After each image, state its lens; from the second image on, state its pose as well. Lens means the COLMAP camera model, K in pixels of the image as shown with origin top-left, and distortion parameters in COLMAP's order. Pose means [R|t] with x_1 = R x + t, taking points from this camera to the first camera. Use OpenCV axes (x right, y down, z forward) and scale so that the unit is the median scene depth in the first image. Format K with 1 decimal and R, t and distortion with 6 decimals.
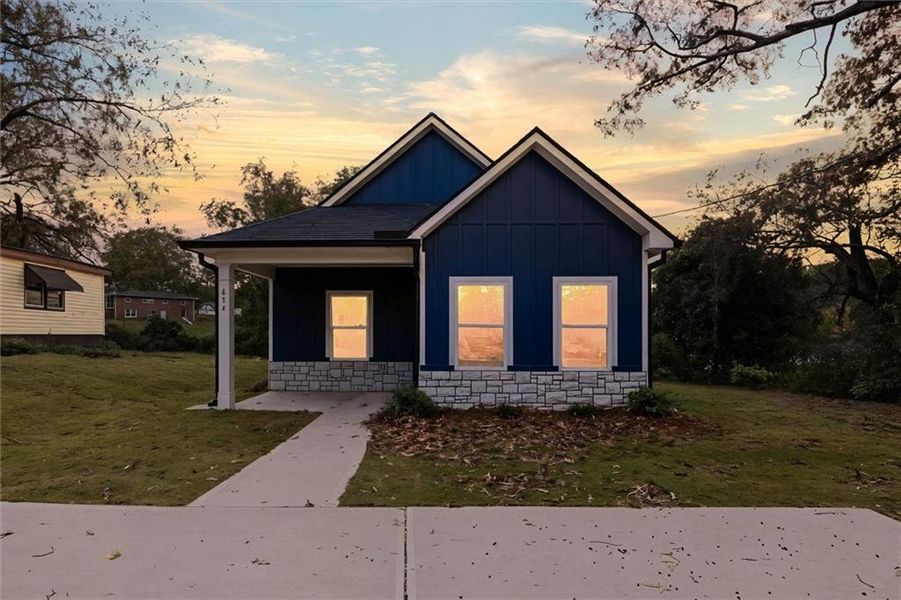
lens RADIAL K [[438.2, 0, 437.8], [0, 438.2, 336.2], [0, 0, 1]] dist [-0.001808, -0.000252]
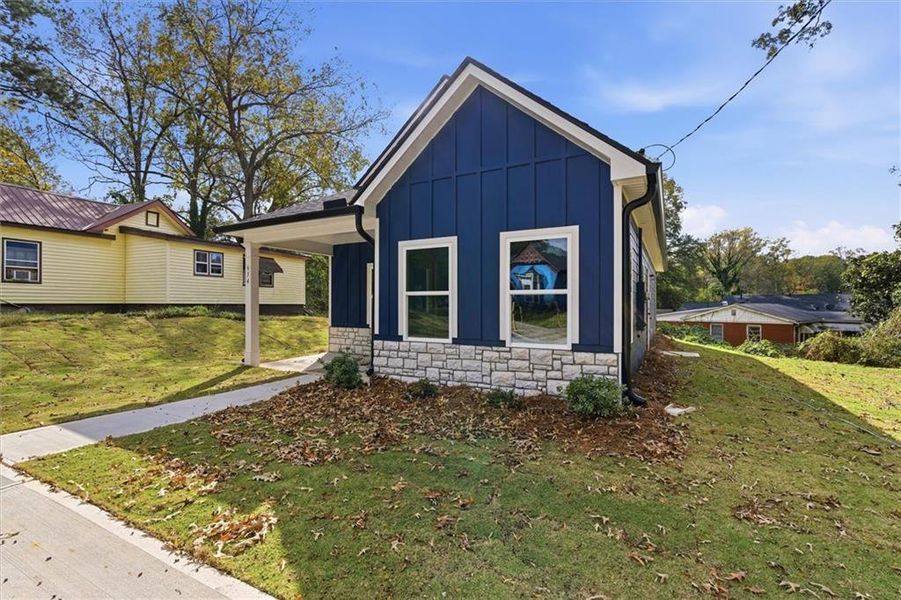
lens RADIAL K [[390.0, 0, 468.6], [0, 390.0, 303.0], [0, 0, 1]] dist [-0.003179, -0.000537]
pose [[0.899819, -0.002870, -0.436254, 0.528357], [0.000003, 0.999978, -0.006572, 0.002221], [0.436263, 0.005912, 0.899800, 0.308087]]
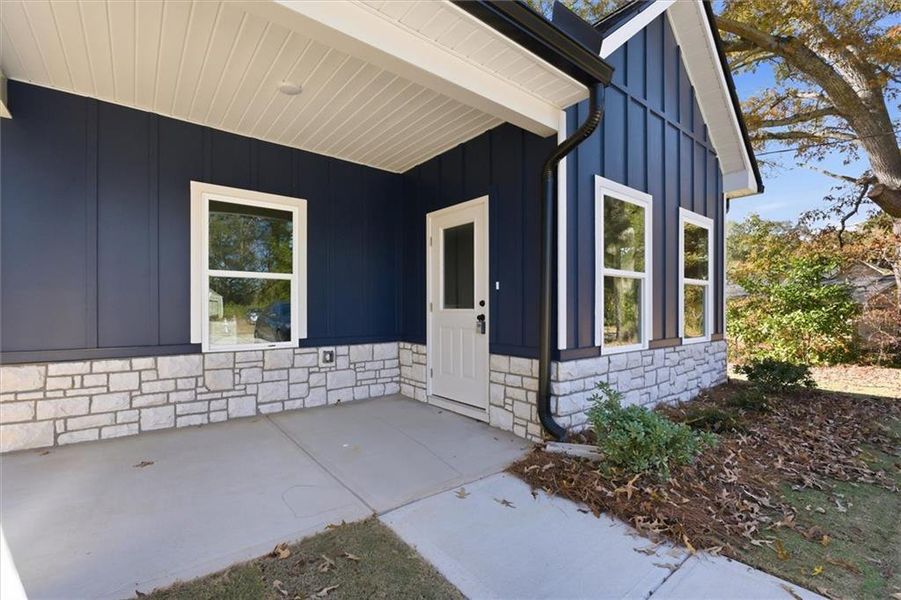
lens RADIAL K [[400.9, 0, 447.5], [0, 400.9, 311.3], [0, 0, 1]] dist [-0.004271, -0.000346]
pose [[0.769310, -0.006489, 0.638842, -0.409693], [0.002554, 0.999972, 0.007081, 0.020996], [-0.638870, -0.003816, 0.769305, 0.746254]]
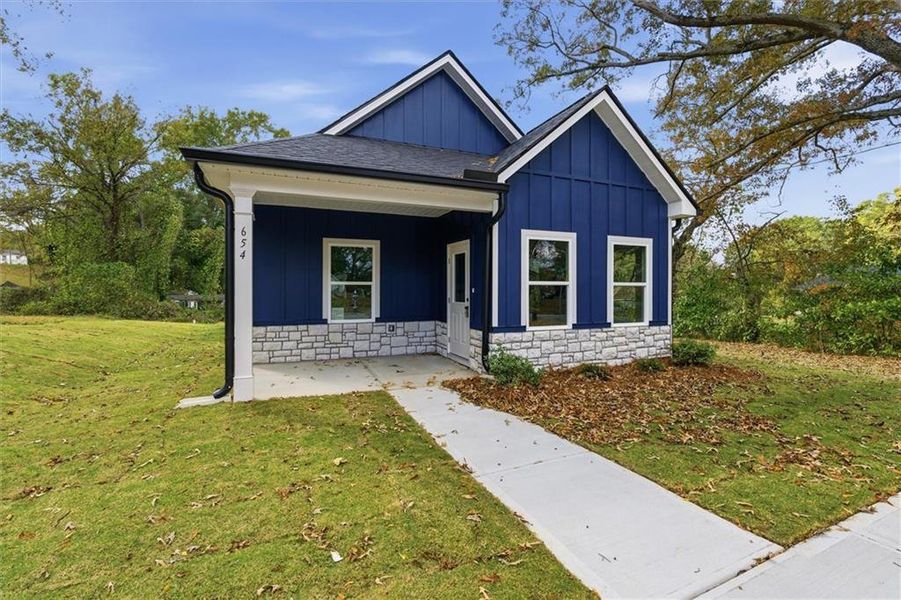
lens RADIAL K [[395.5, 0, 449.5], [0, 395.5, 293.2], [0, 0, 1]] dist [-0.008013, -0.000767]
pose [[0.915188, -0.004614, 0.403000, -0.445454], [-0.000196, 0.999929, 0.011893, -0.012026], [-0.403027, -0.010963, 0.915123, 0.300837]]
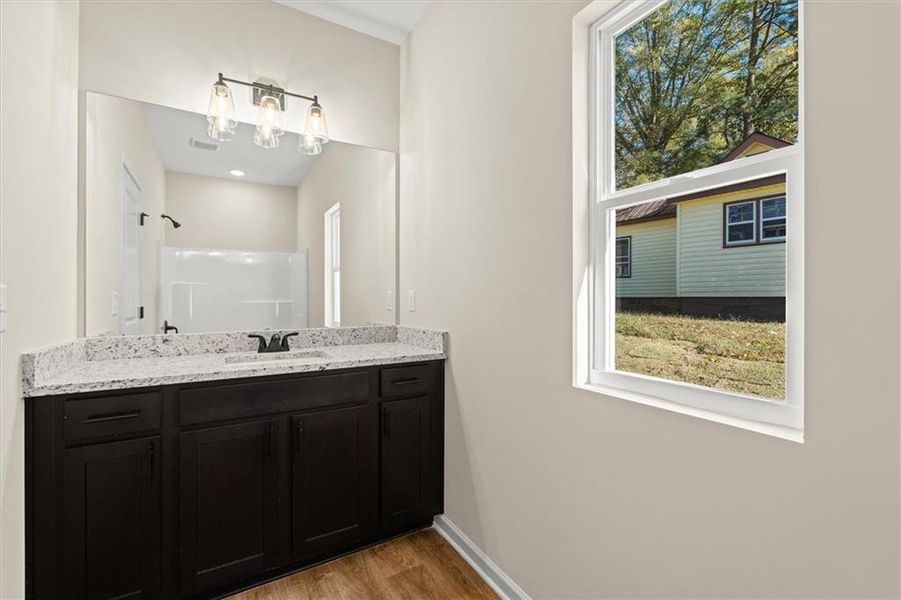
lens RADIAL K [[395.5, 0, 449.5], [0, 395.5, 293.2], [0, 0, 1]] dist [-0.008013, -0.000767]
pose [[-0.846534, -0.008610, -0.532265, -0.329224], [-0.002128, 0.999916, -0.012789, -0.001122], [0.532331, -0.009694, -0.846481, 2.125969]]
